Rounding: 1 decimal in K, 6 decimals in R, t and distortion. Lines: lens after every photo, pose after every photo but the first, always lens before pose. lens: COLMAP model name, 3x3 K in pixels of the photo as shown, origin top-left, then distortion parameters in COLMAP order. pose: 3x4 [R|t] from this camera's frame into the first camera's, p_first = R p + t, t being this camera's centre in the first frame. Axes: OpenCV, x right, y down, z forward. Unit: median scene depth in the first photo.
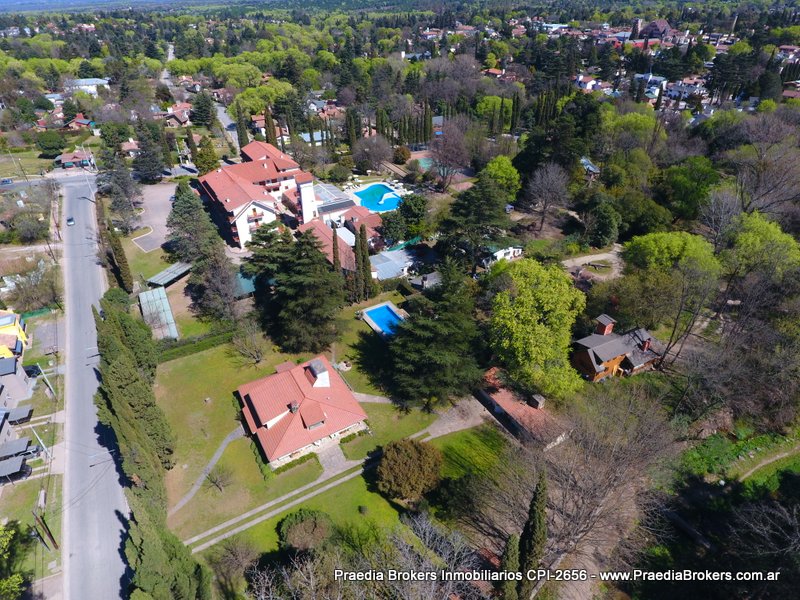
lens RADIAL K [[468.9, 0, 402.3], [0, 468.9, 296.1], [0, 0, 1]] dist [0.001993, -0.003833]
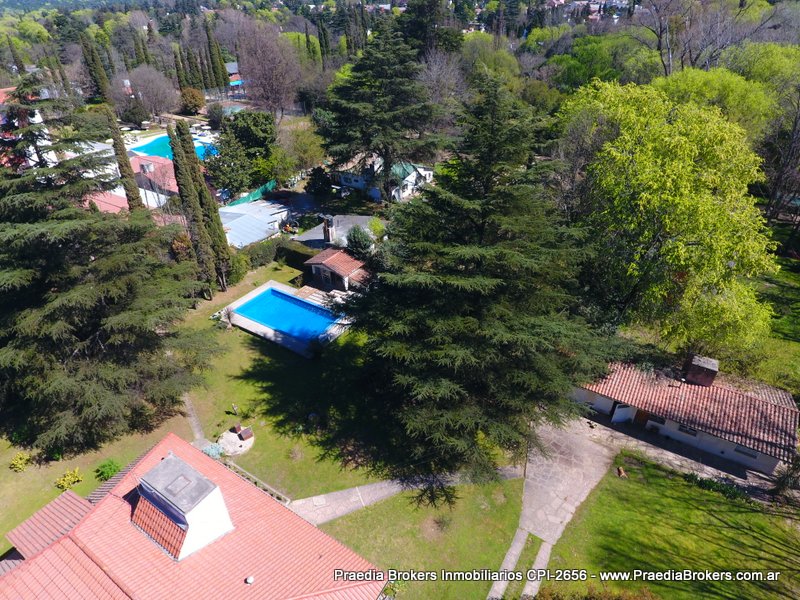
lens RADIAL K [[468.9, 0, 402.3], [0, 468.9, 296.1], [0, 0, 1]] dist [0.001993, -0.003833]
pose [[0.892984, -0.244247, 0.378052, -0.111014], [0.248466, 0.967878, 0.038421, 0.048624], [-0.375292, 0.059623, 0.924987, 0.541536]]
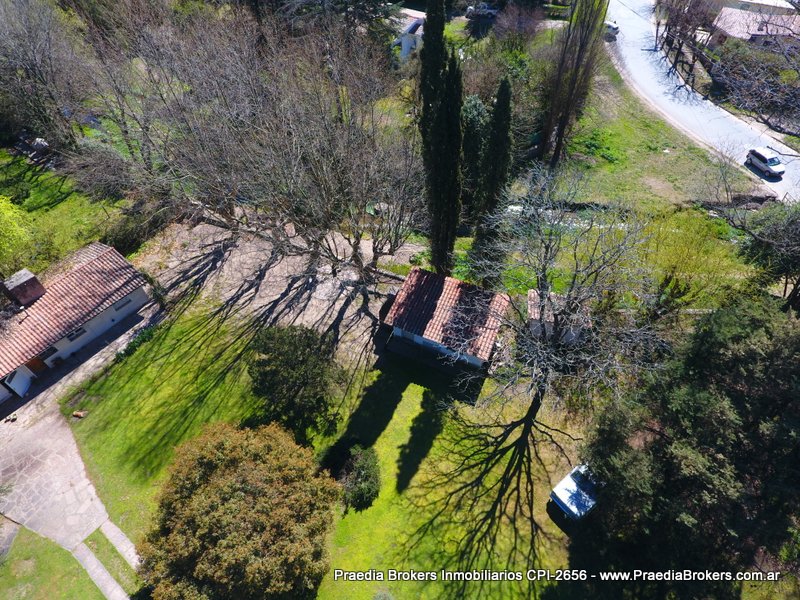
lens RADIAL K [[468.9, 0, 402.3], [0, 468.9, 296.1], [0, 0, 1]] dist [0.001993, -0.003833]
pose [[-0.386857, -0.673657, 0.629704, -0.104803], [0.511825, 0.411168, 0.754305, 0.062850], [-0.767057, 0.614107, 0.185731, 0.524394]]
